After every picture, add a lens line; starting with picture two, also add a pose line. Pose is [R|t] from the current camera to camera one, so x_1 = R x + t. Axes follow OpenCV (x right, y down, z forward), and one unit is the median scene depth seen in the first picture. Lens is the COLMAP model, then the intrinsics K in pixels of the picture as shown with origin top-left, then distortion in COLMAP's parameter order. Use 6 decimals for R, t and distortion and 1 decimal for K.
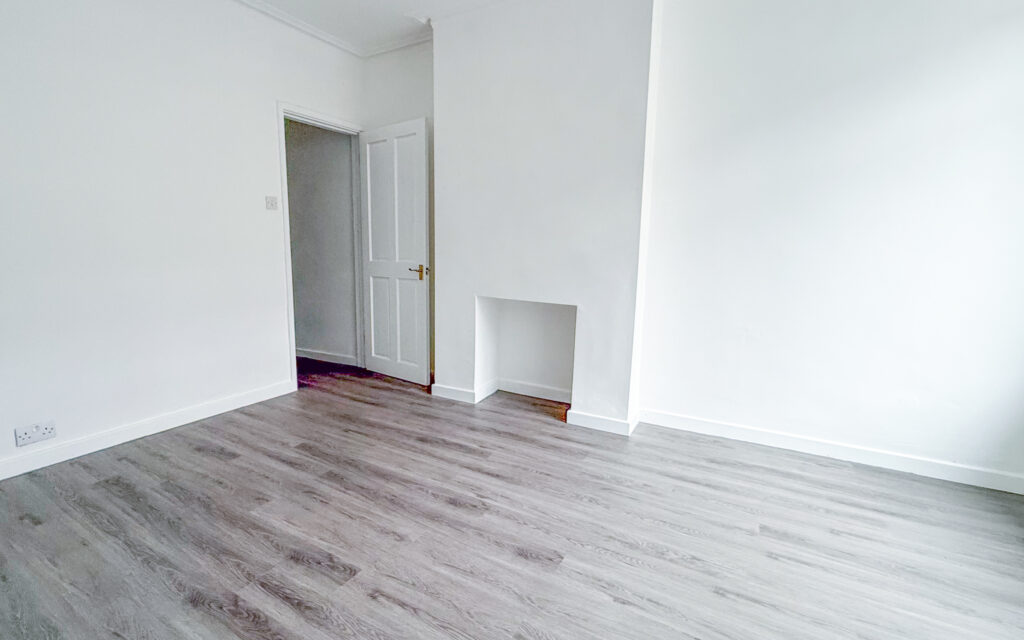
lens RADIAL K [[470.2, 0, 502.5], [0, 470.2, 315.9], [0, 0, 1]] dist [-0.003928, 0.000009]
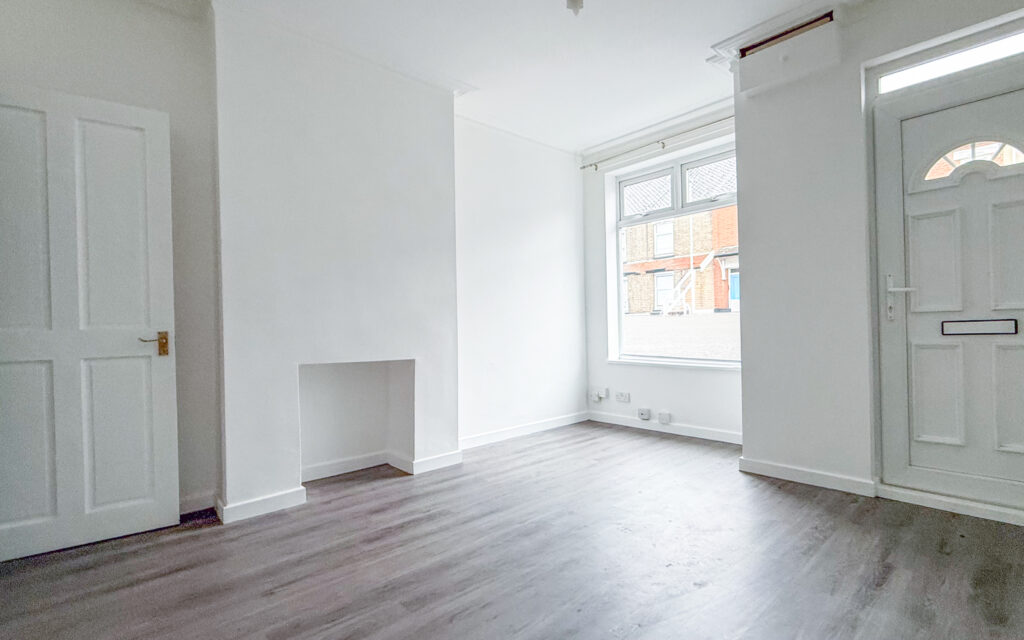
lens RADIAL K [[470.2, 0, 508.6], [0, 470.2, 324.5], [0, 0, 1]] dist [-0.003928, 0.000009]
pose [[0.289723, -0.011556, 0.957041, -0.851067], [0.157046, 0.986949, -0.035625, -0.029330], [-0.944138, 0.160621, 0.287757, 0.495654]]
